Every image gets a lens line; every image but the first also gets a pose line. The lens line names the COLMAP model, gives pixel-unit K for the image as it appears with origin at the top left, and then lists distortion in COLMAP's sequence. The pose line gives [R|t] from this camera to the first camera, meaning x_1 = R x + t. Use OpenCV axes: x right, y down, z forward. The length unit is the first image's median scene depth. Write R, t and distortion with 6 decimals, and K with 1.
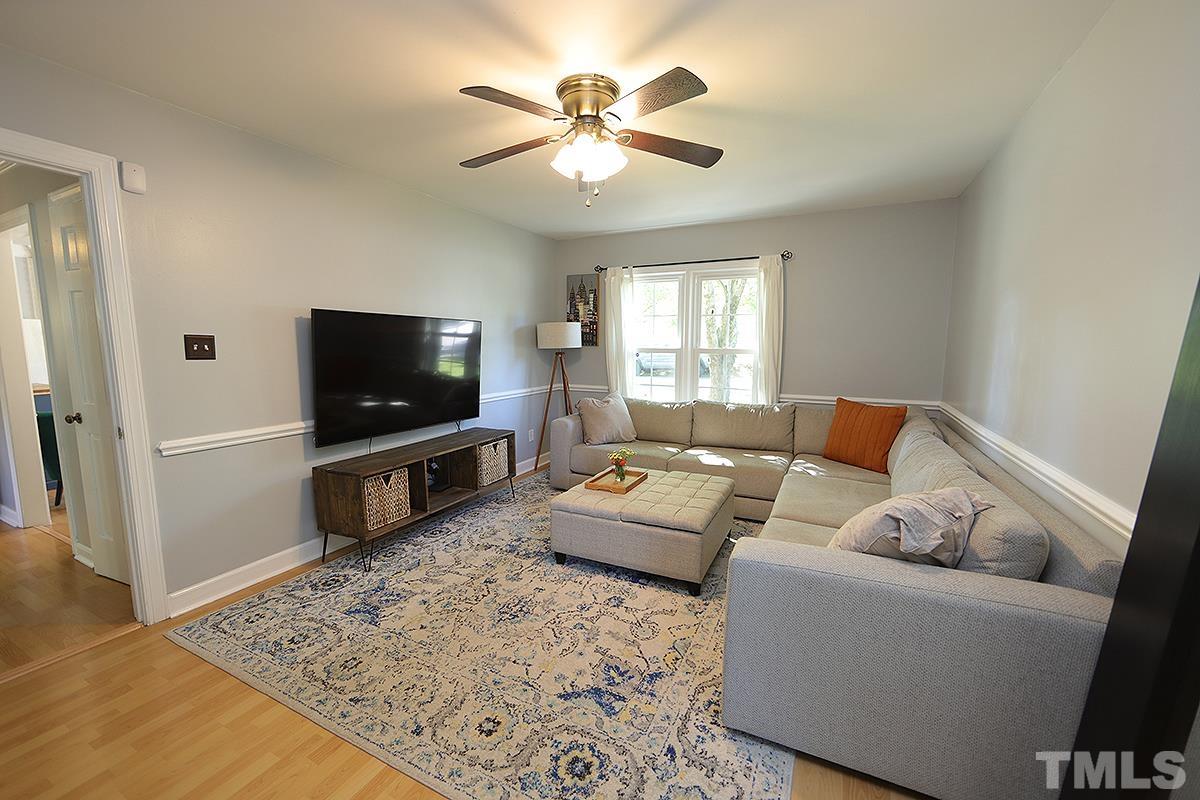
lens RADIAL K [[470.8, 0, 599.0], [0, 470.8, 399.0], [0, 0, 1]] dist [-0.007960, 0.000113]
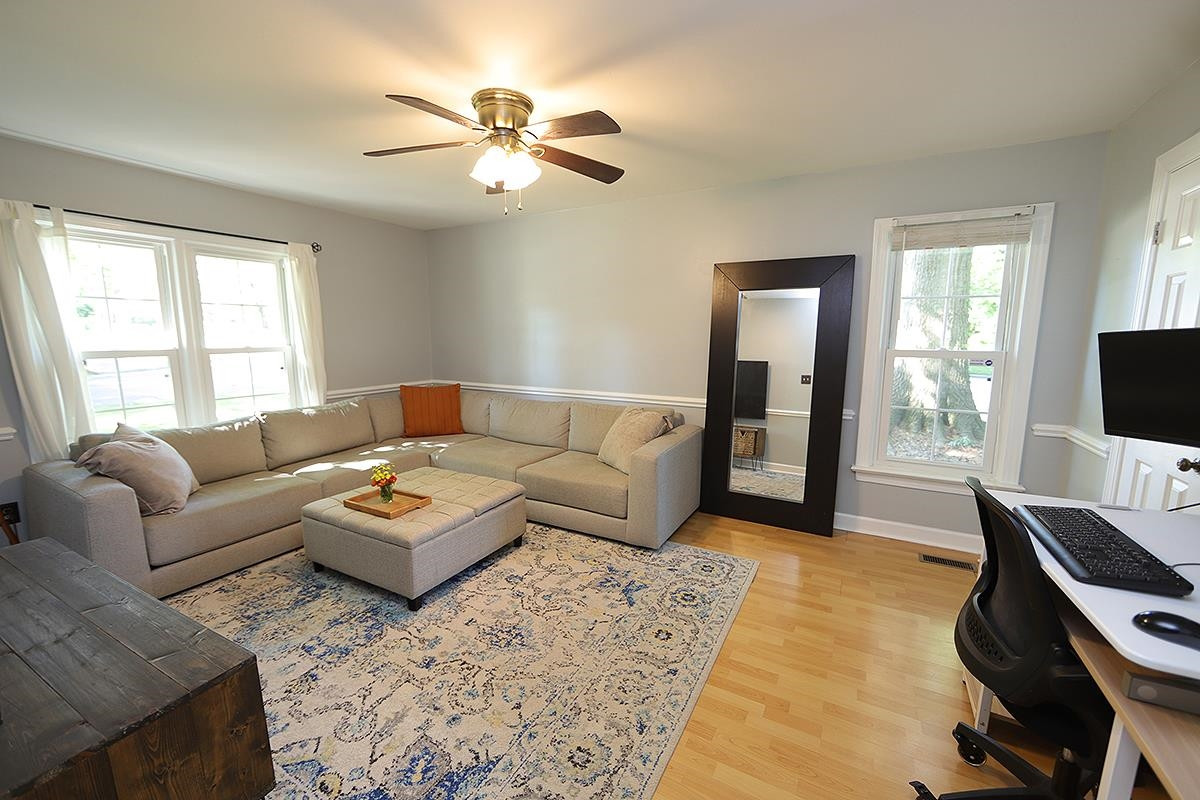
lens RADIAL K [[474.7, 0, 597.3], [0, 474.7, 400.7], [0, 0, 1]] dist [-0.004630, 0.000041]
pose [[0.052225, -0.145774, 0.987938, -1.005227], [0.118294, 0.983226, 0.138826, -0.112944], [-0.991604, 0.109617, 0.068594, 0.693166]]
